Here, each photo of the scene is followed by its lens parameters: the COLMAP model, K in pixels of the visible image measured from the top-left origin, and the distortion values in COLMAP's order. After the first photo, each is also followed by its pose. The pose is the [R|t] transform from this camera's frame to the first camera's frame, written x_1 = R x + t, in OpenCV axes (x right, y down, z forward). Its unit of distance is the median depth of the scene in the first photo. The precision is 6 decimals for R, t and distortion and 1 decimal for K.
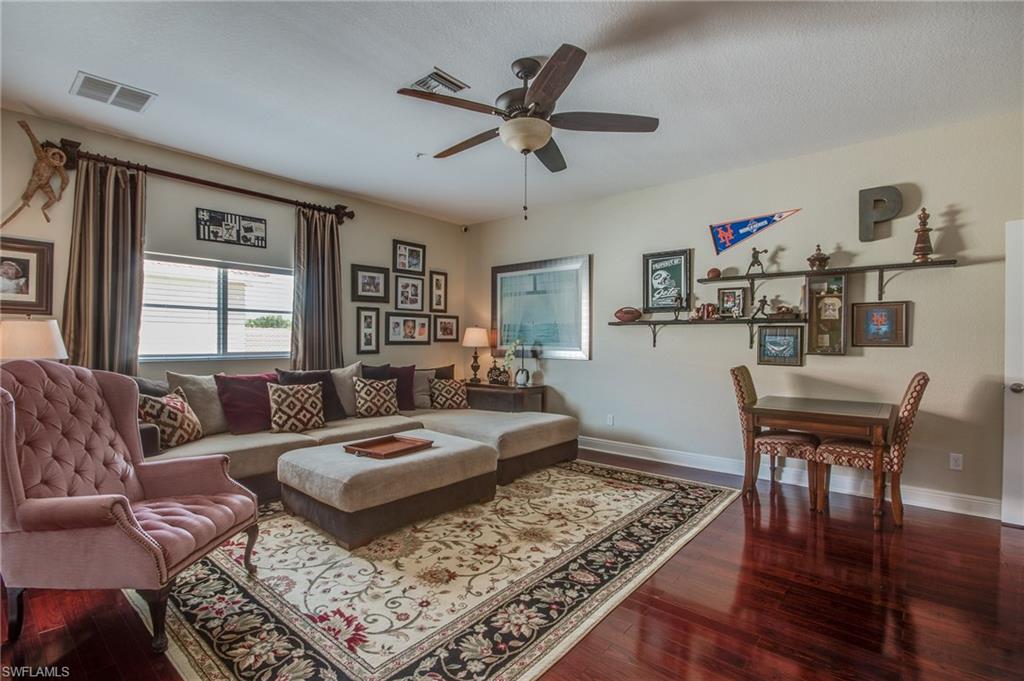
lens RADIAL K [[478.8, 0, 508.3], [0, 478.8, 343.6], [0, 0, 1]] dist [0.002843, 0.000539]
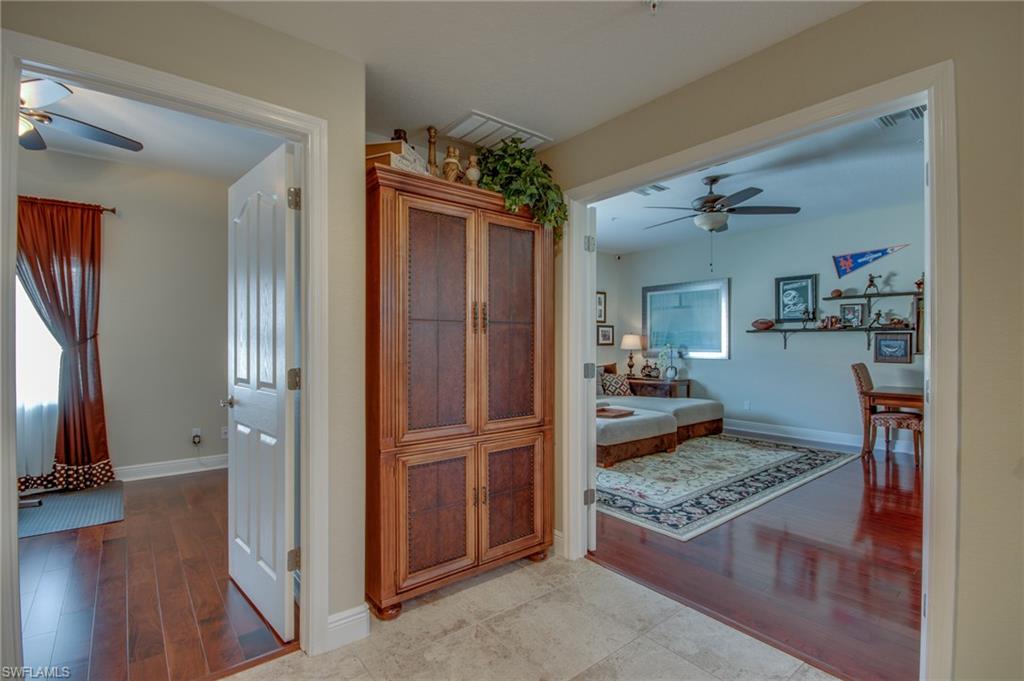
lens RADIAL K [[478.8, 0, 508.3], [0, 478.8, 343.6], [0, 0, 1]] dist [0.002843, 0.000539]
pose [[0.982913, -0.003822, -0.184029, -0.219173], [0.002602, 0.999973, -0.006869, -0.001223], [0.184050, 0.006273, 0.982897, -0.468751]]
